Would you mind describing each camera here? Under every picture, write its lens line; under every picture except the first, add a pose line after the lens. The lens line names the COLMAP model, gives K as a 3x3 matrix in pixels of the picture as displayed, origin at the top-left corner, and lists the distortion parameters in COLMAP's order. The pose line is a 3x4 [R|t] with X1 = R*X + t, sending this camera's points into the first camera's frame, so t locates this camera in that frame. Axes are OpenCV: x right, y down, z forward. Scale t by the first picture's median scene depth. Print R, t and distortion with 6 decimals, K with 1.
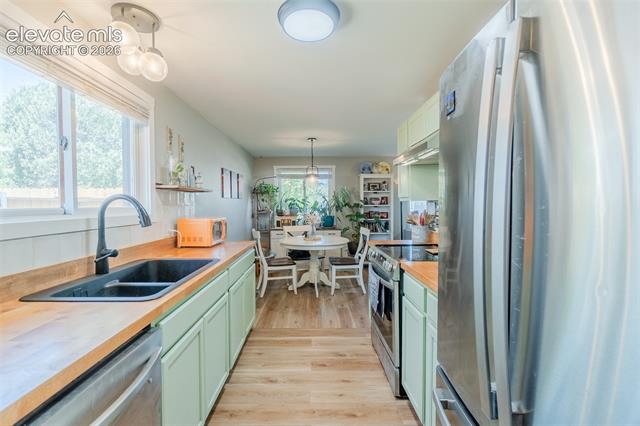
lens RADIAL K [[277.1, 0, 313.3], [0, 277.1, 208.7], [0, 0, 1]] dist [-0.014266, -0.000097]
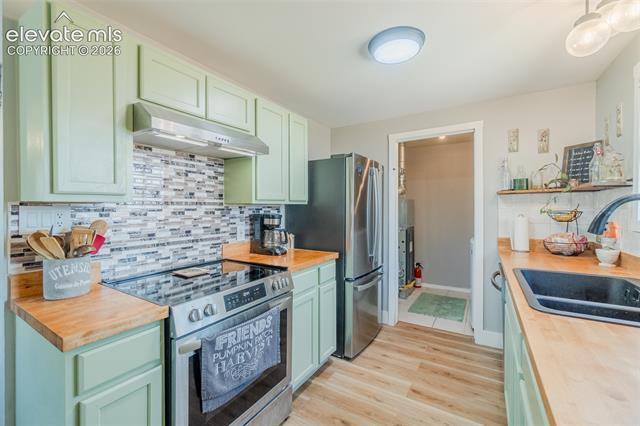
lens RADIAL K [[274.6, 0, 311.8], [0, 274.6, 210.2], [0, 0, 1]] dist [-0.002431, -0.000208]
pose [[-0.843408, 0.000935, 0.537273, -0.123348], [0.013435, 0.999723, 0.019350, -0.013007], [-0.537106, 0.023538, -0.843187, 0.803903]]
